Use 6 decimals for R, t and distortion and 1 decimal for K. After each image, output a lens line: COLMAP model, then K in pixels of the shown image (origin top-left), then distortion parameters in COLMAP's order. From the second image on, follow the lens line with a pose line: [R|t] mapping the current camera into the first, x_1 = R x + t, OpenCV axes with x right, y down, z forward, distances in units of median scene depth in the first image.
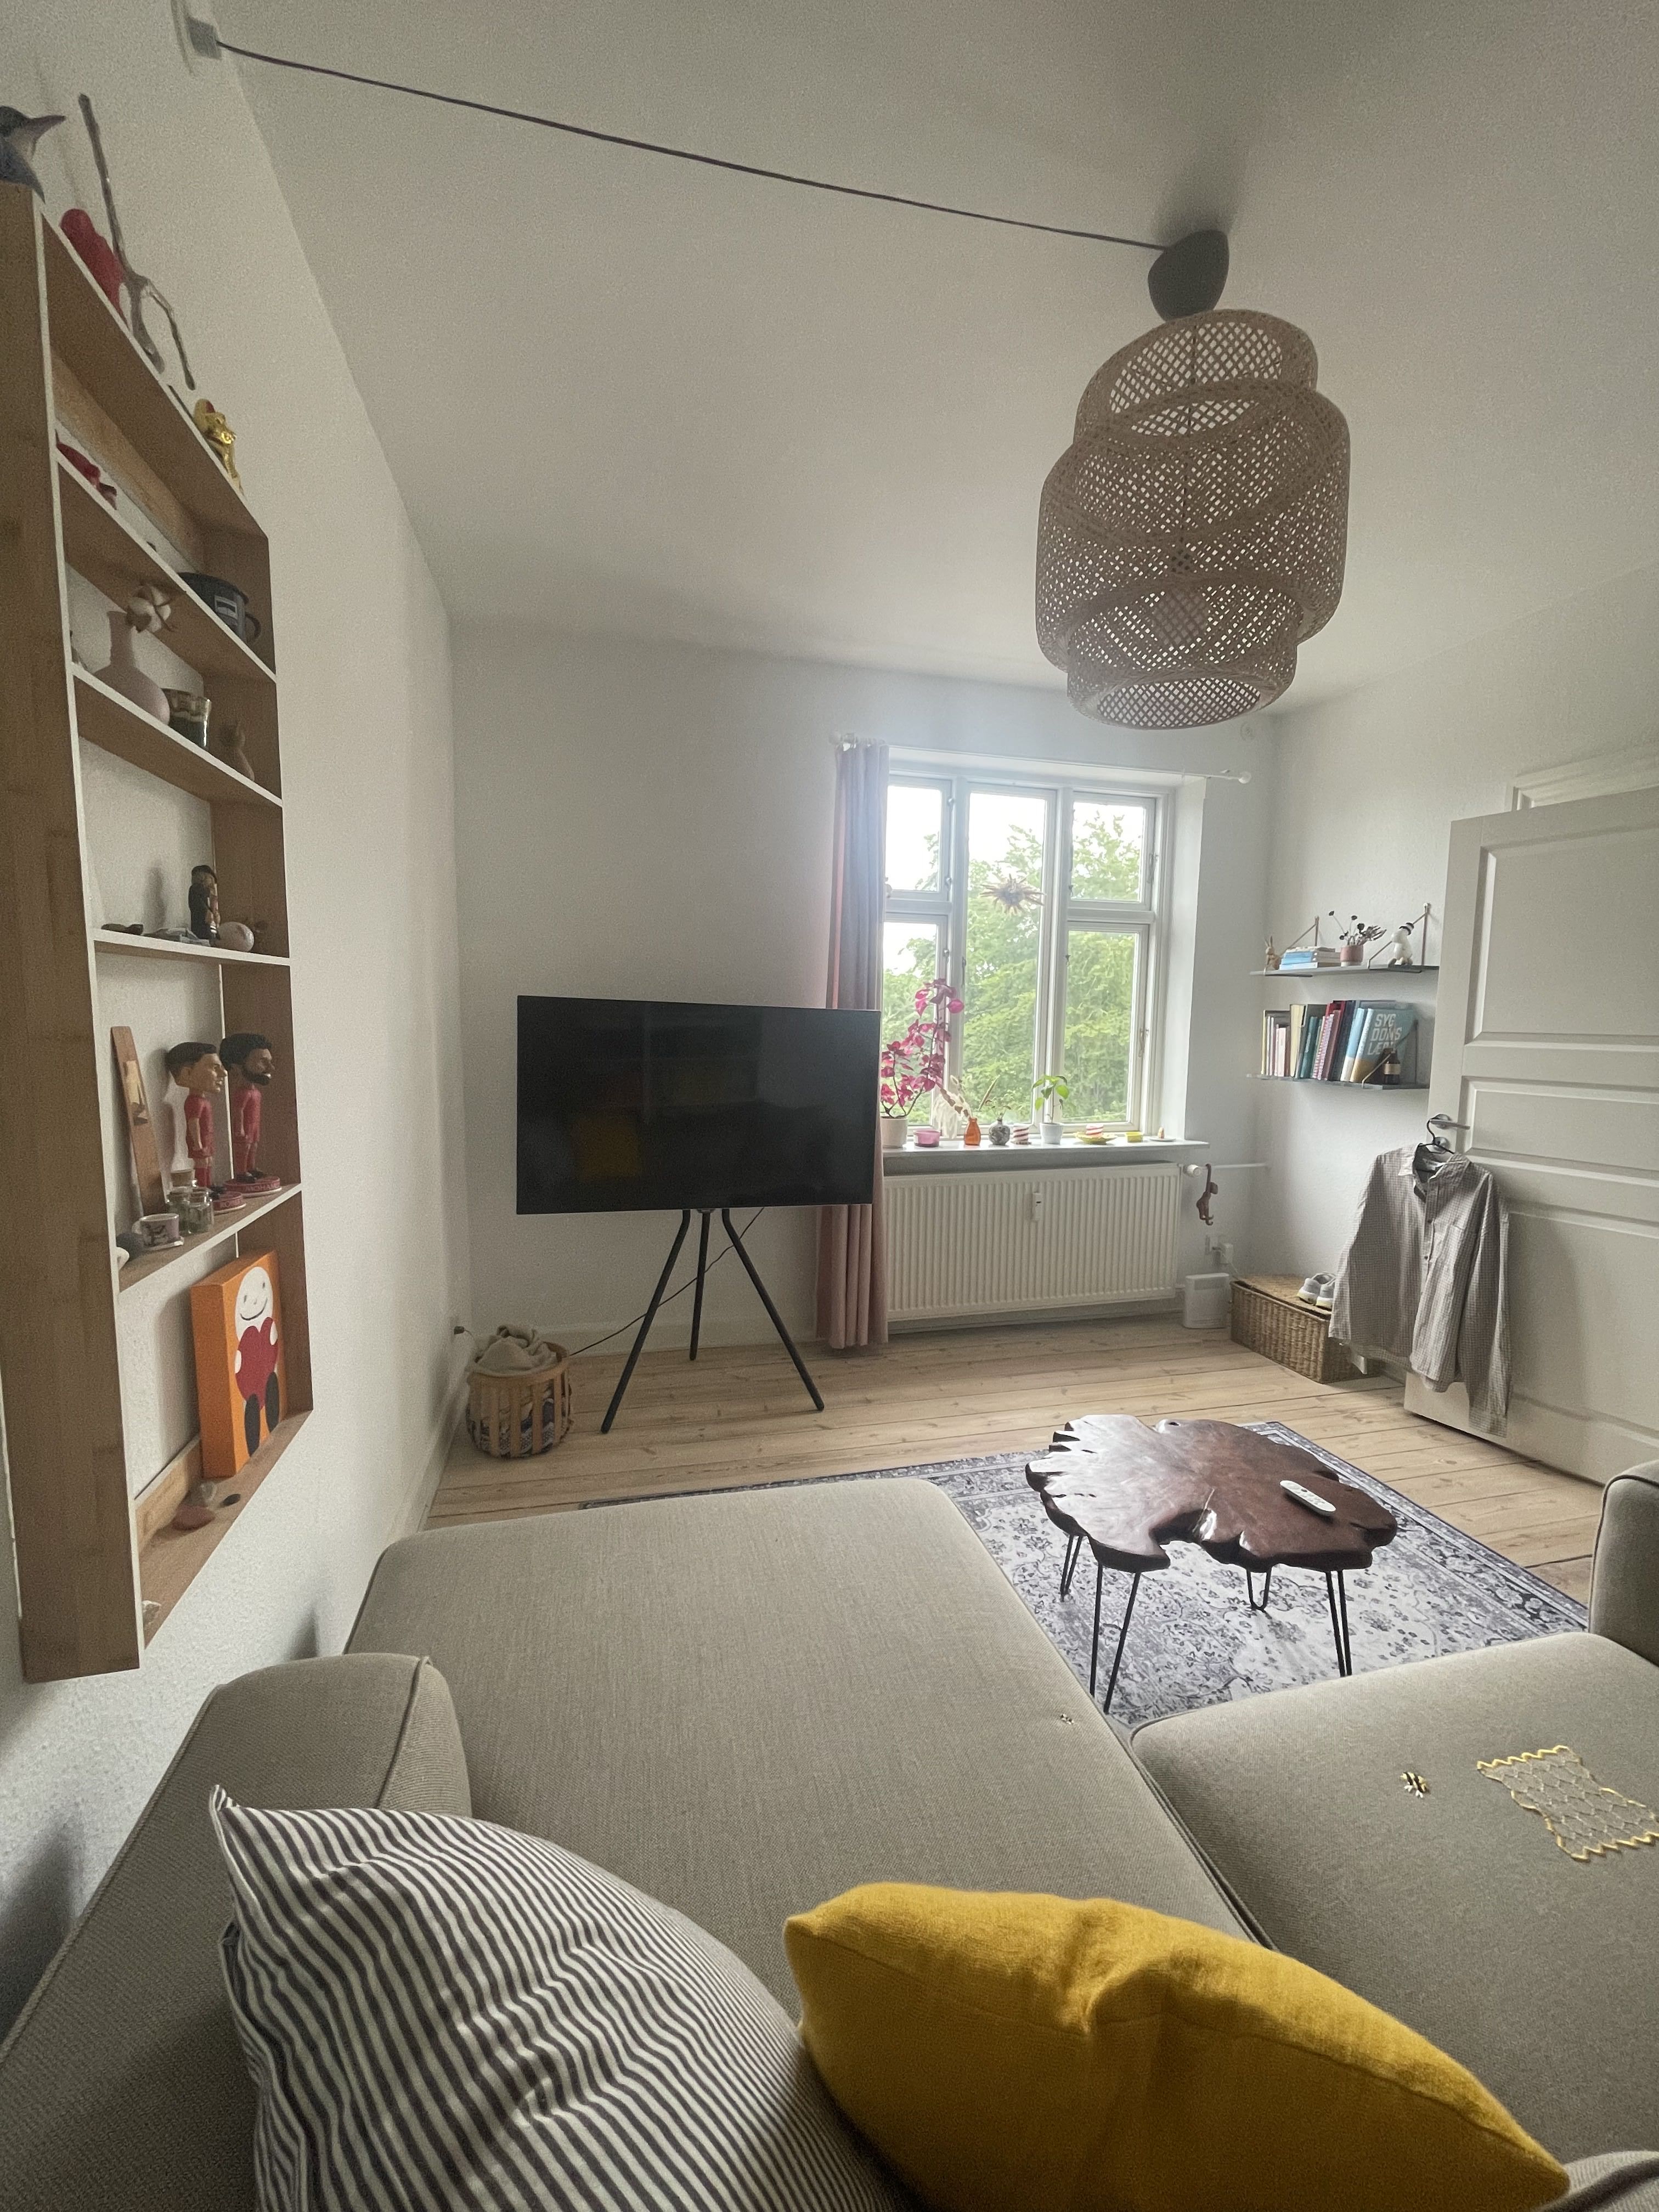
lens RADIAL K [[898.9, 0, 836.2], [0, 898.9, 1111.2], [0, 0, 1]] dist [0.001491, 0.000412]
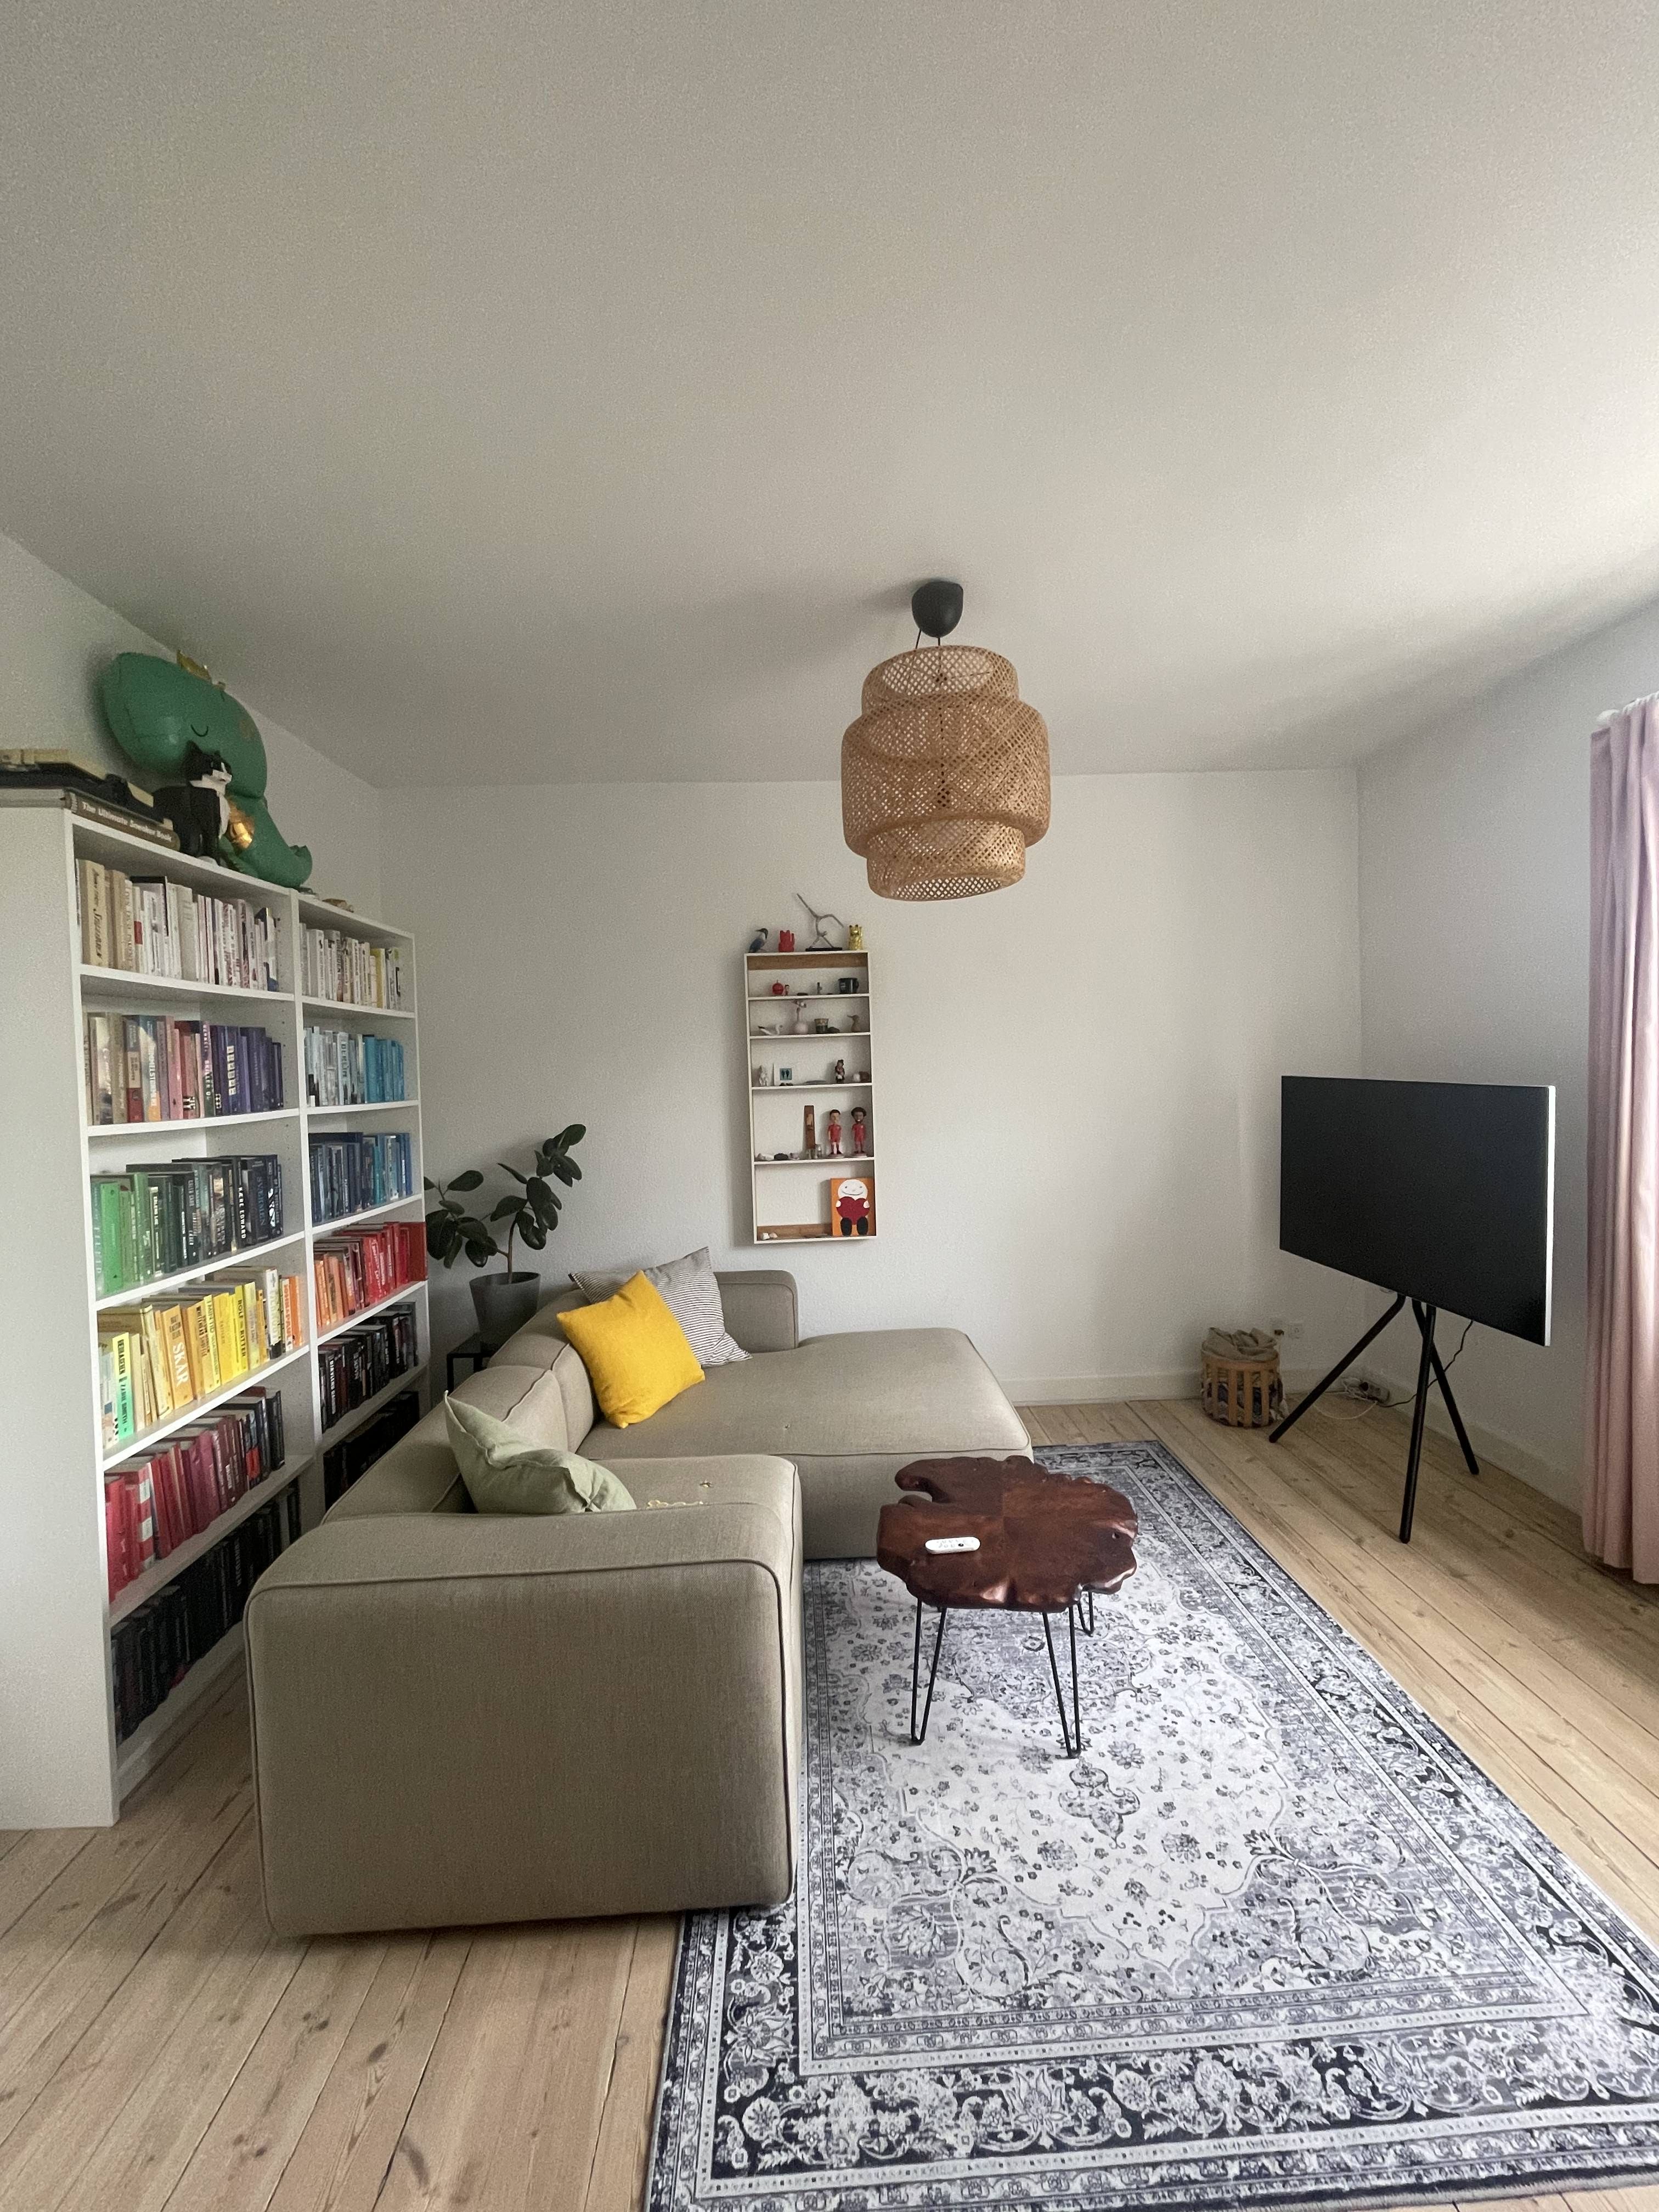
lens RADIAL K [[898.9, 0, 836.2], [0, 898.9, 1111.2], [0, 0, 1]] dist [0.001491, 0.000412]
pose [[-0.223118, 0.030007, -0.974330, 1.019260], [-0.085507, 0.995071, 0.050227, -0.087475], [0.971034, 0.094519, -0.219452, 0.665165]]
